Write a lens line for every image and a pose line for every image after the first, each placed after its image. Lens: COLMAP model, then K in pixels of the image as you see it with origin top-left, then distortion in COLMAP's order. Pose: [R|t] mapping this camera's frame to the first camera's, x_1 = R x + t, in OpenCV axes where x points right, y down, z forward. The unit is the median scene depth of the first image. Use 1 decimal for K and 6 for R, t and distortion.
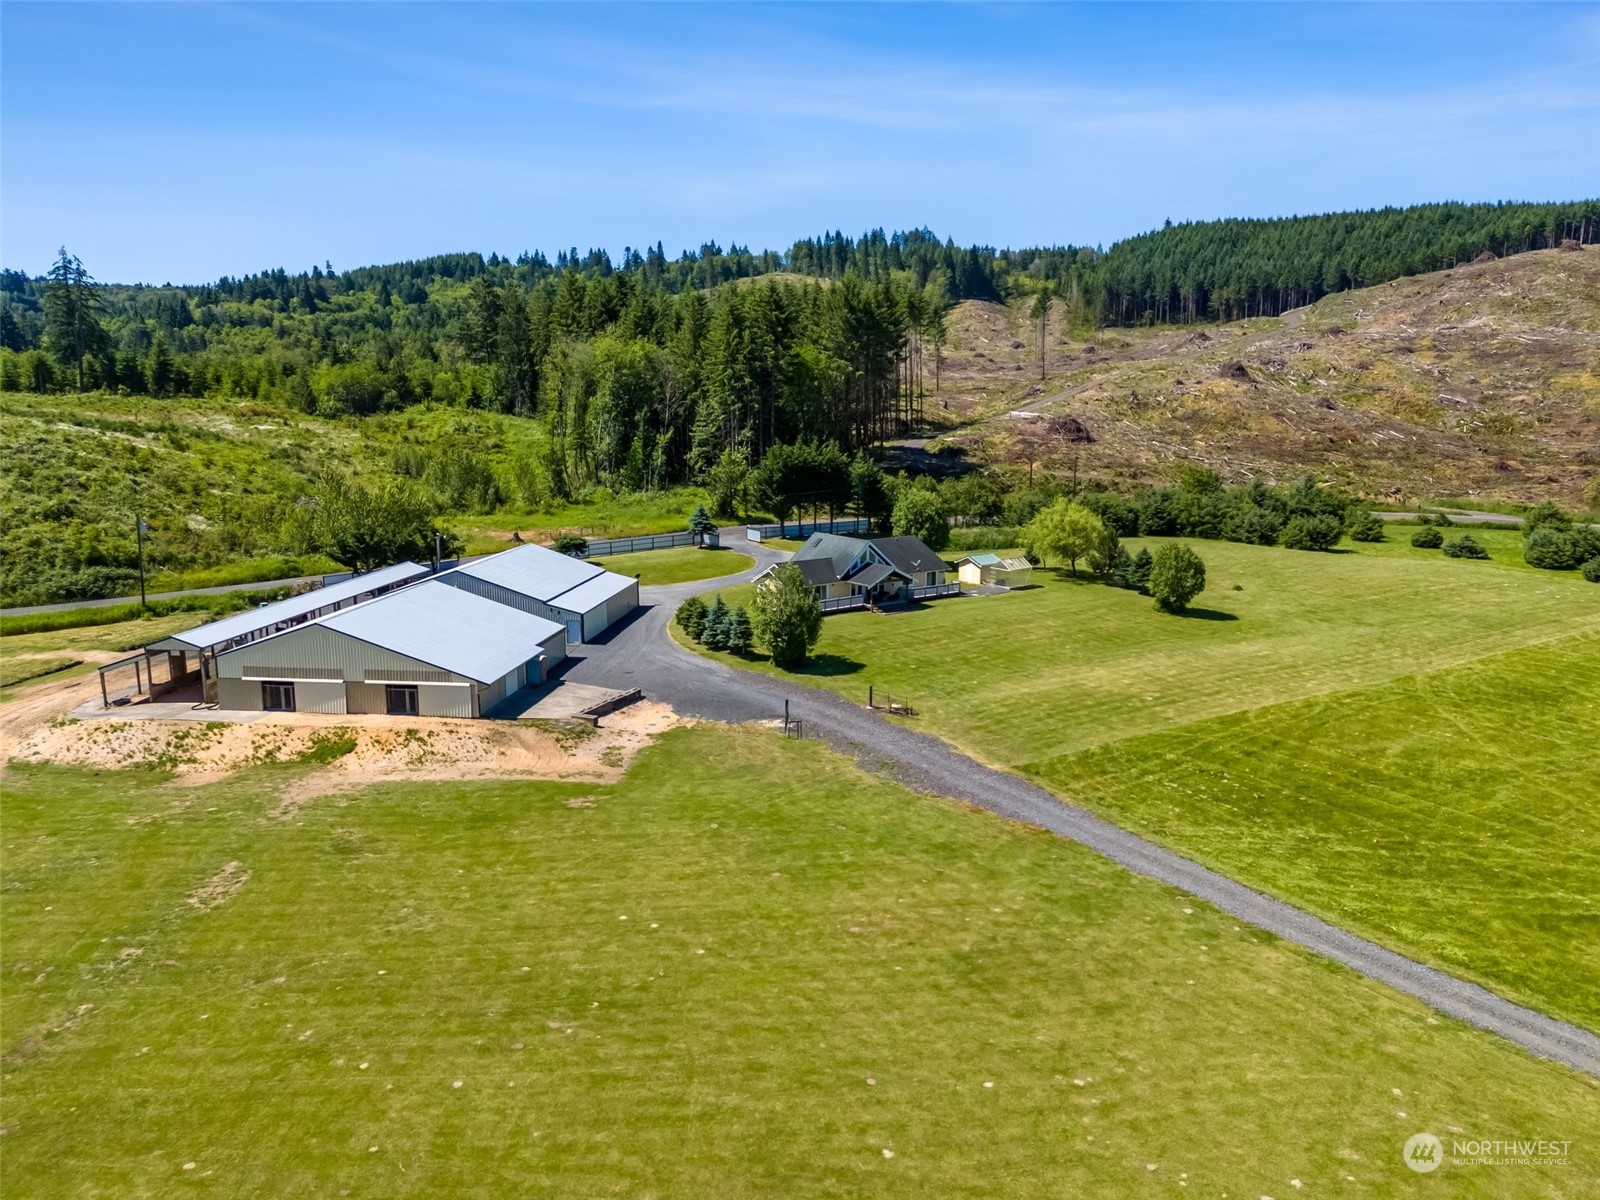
lens RADIAL K [[1165.4, 0, 806.1], [0, 1165.4, 609.6], [0, 0, 1]] dist [0.091104, -0.082166]
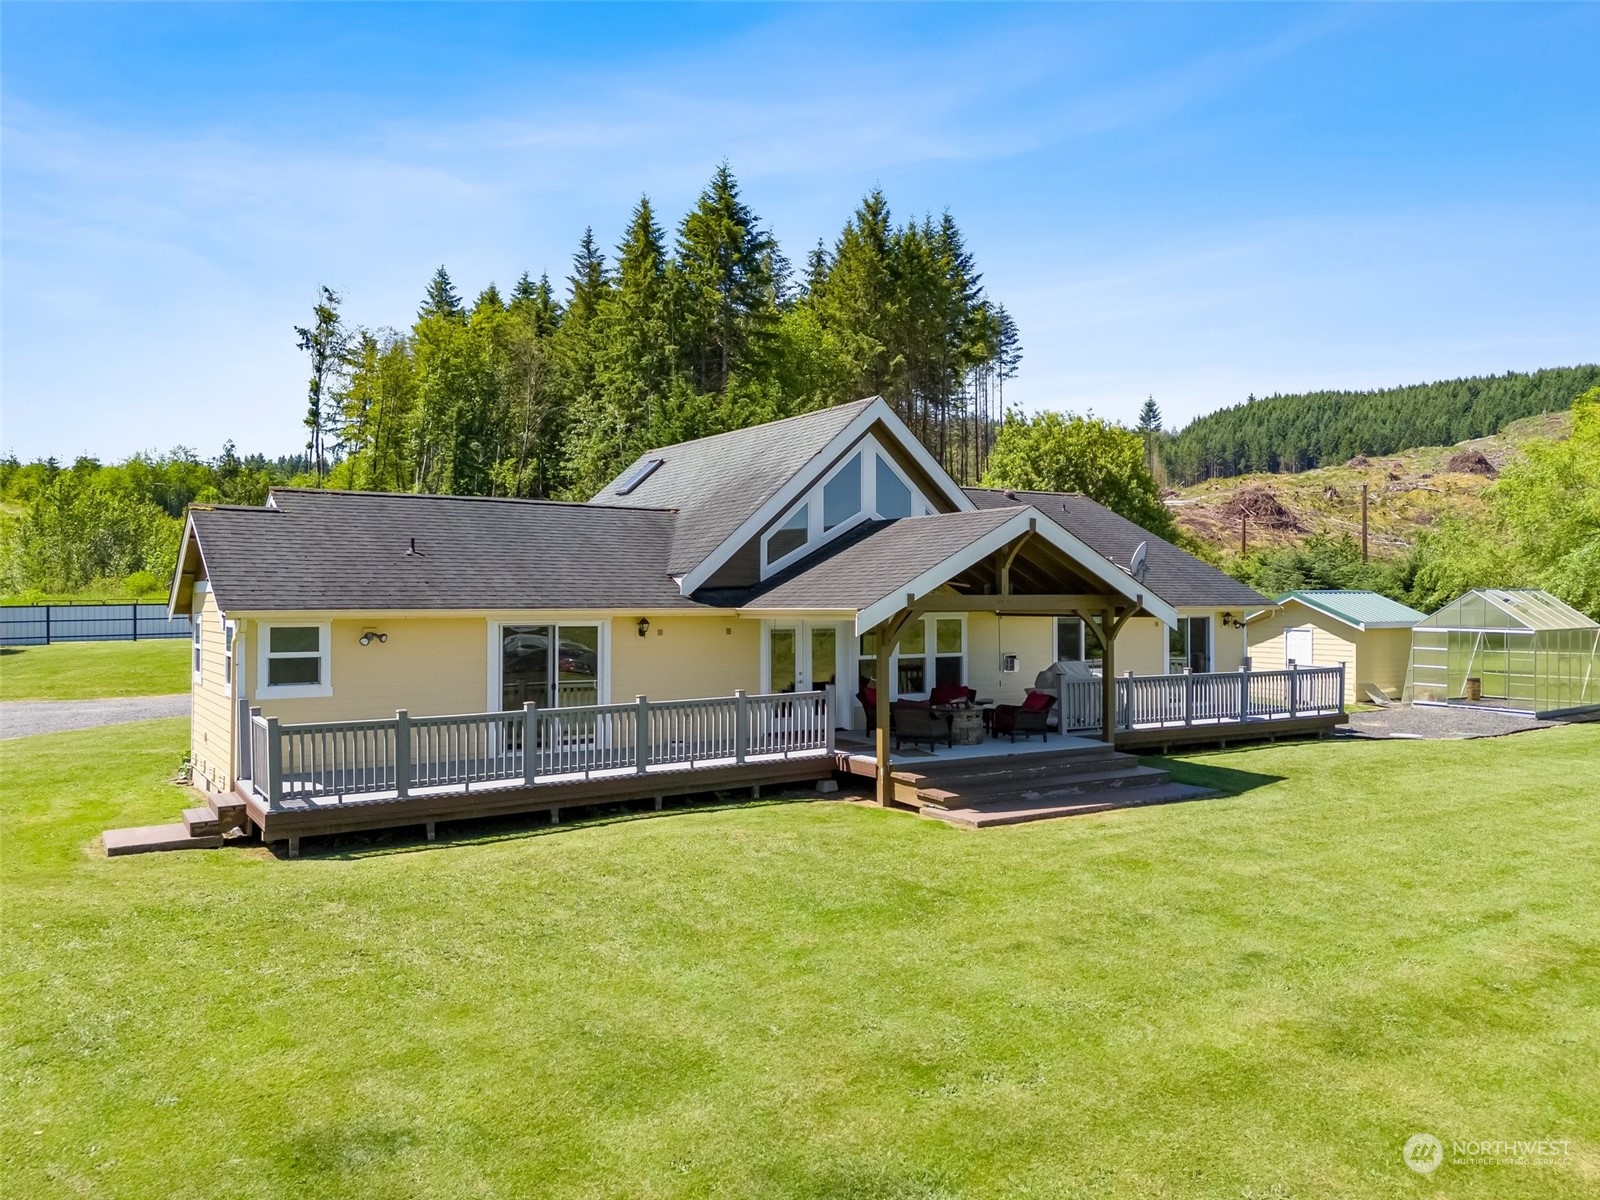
lens RADIAL K [[1165.4, 0, 806.1], [0, 1165.4, 609.6], [0, 0, 1]] dist [0.091104, -0.082166]
pose [[0.998740, 0.000625, -0.050177, 0.033912], [-0.009611, 0.983793, -0.179049, 0.002655], [0.049252, 0.179305, 0.982560, 0.537726]]
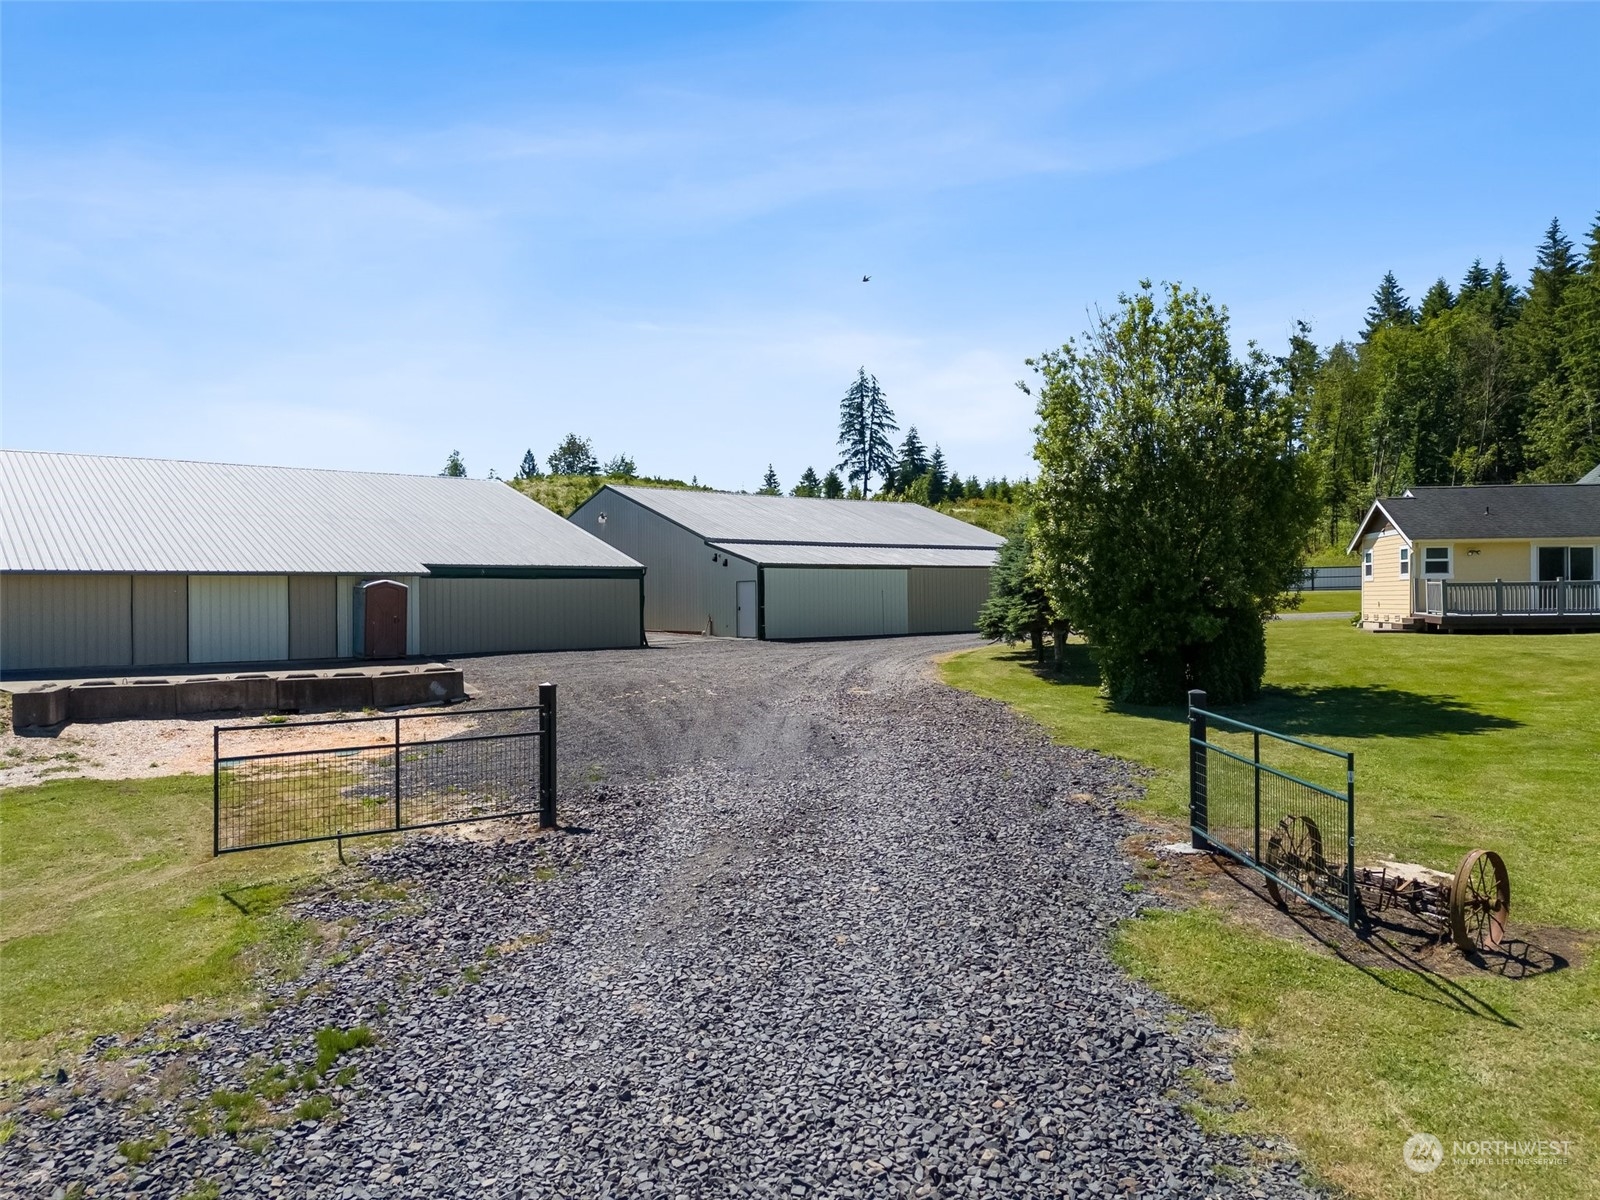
lens RADIAL K [[1165.4, 0, 806.1], [0, 1165.4, 609.6], [0, 0, 1]] dist [0.091104, -0.082166]
pose [[0.710464, 0.003381, -0.703726, 0.057639], [-0.126530, 0.984306, -0.123012, 0.037723], [0.692266, 0.176438, 0.699741, 0.407349]]
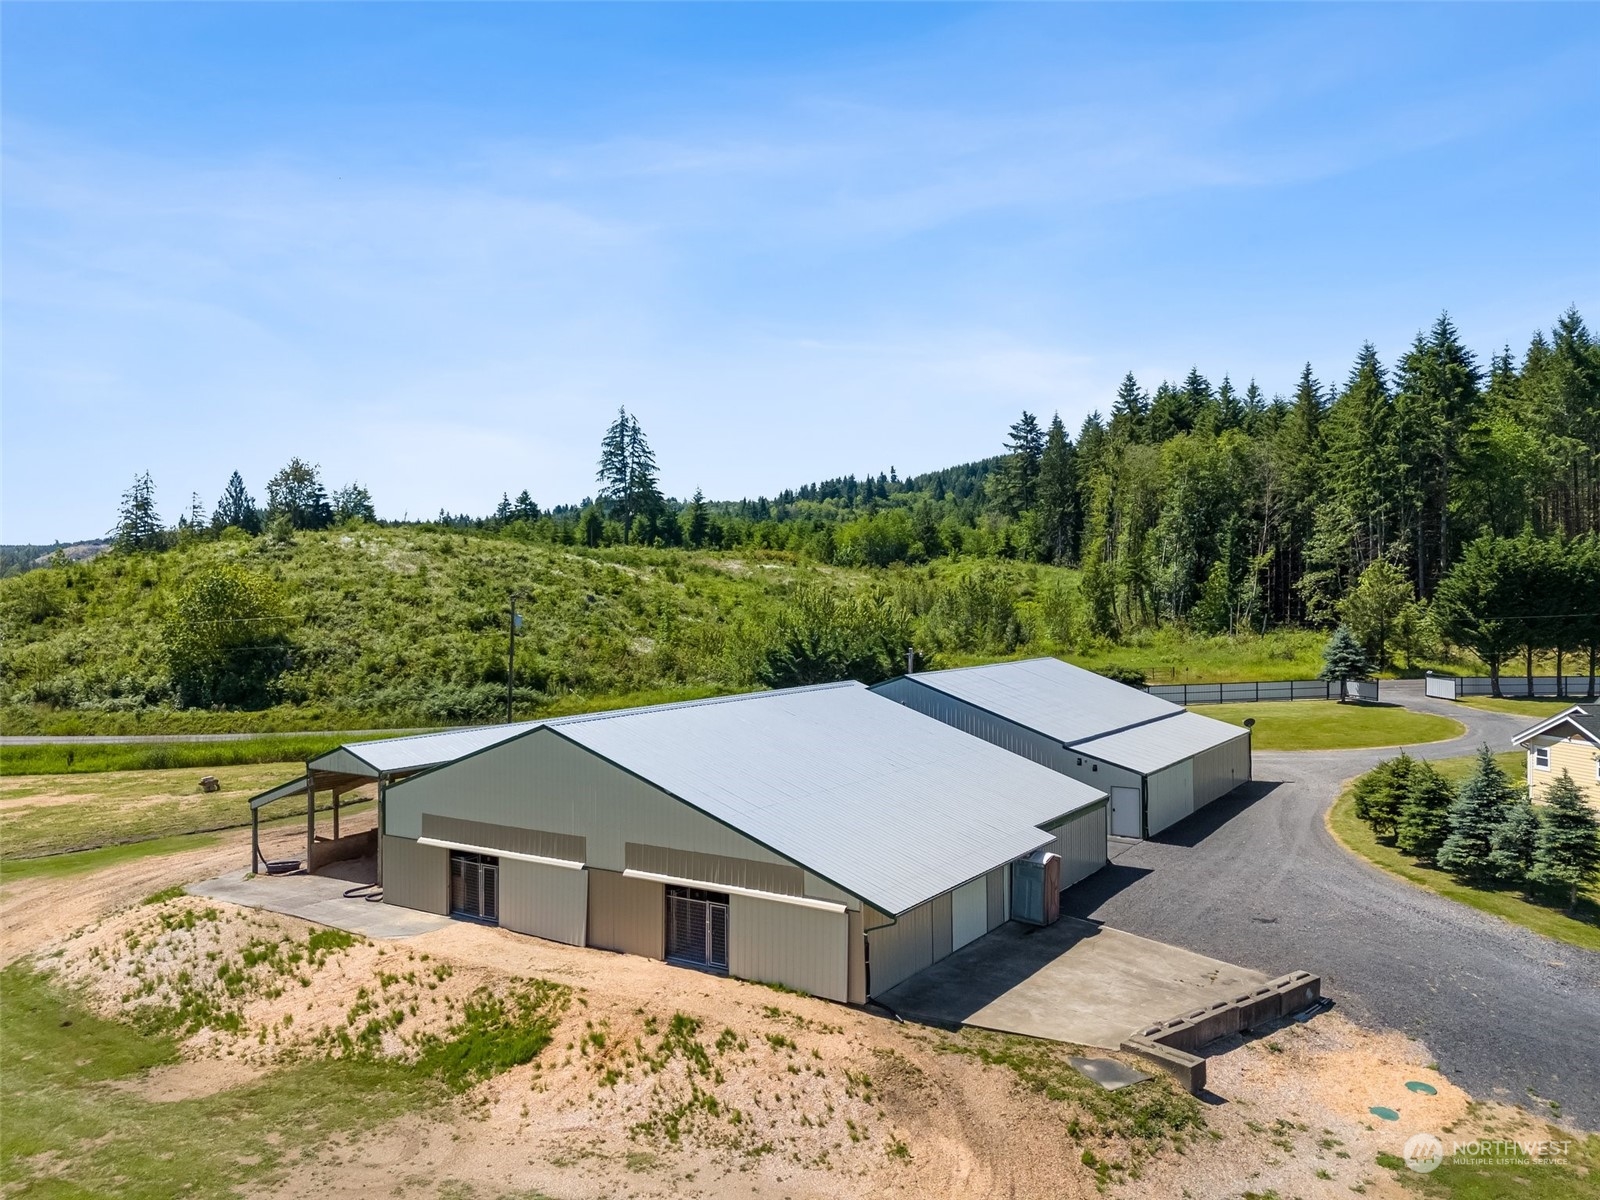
lens RADIAL K [[1178.5, 0, 804.5], [0, 1178.5, 599.9], [0, 0, 1]] dist [0.073409, -0.081270]
pose [[0.898872, 0.001019, -0.438211, -0.058954], [-0.080501, 0.983363, -0.162841, 0.013000], [0.430754, 0.181650, 0.883999, 0.283055]]
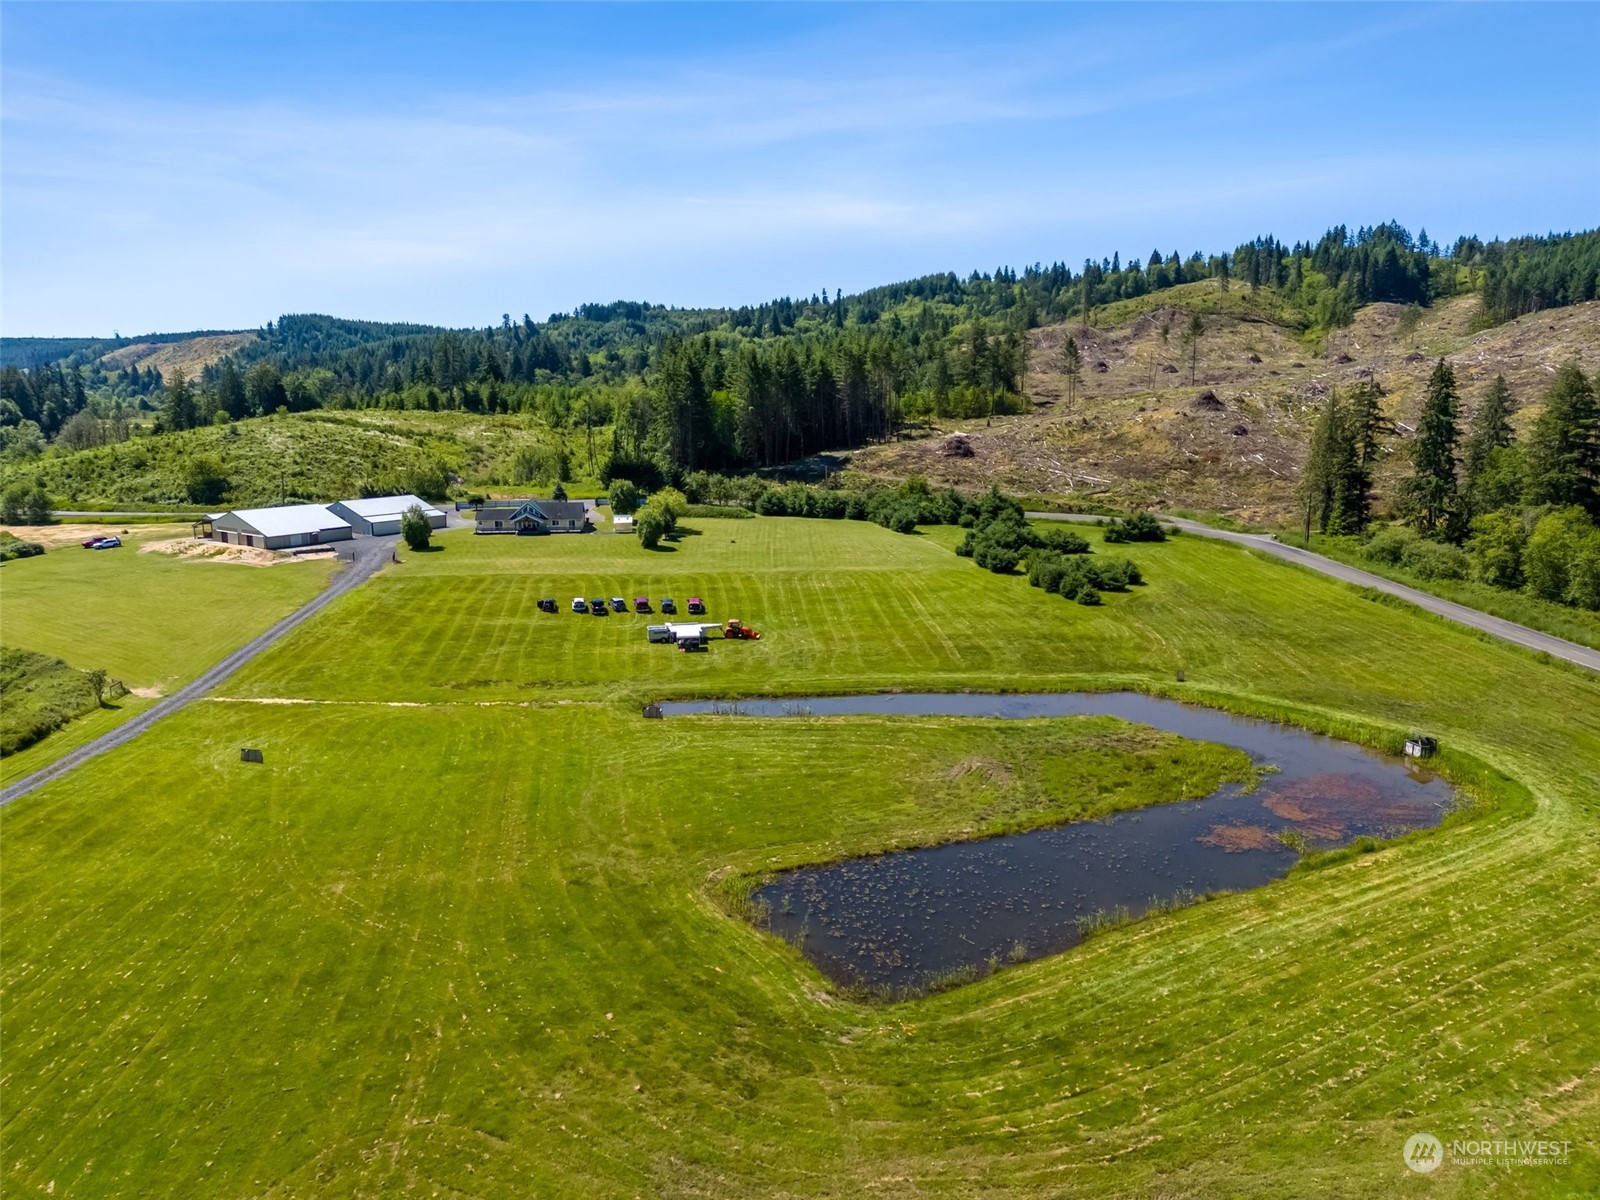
lens RADIAL K [[1165.4, 0, 806.1], [0, 1165.4, 609.6], [0, 0, 1]] dist [0.091104, -0.082166]
pose [[0.878853, 0.093407, -0.467860, 0.953842], [-0.090826, 0.995469, 0.028130, 0.017551], [0.468368, 0.017772, 0.883355, -0.383887]]
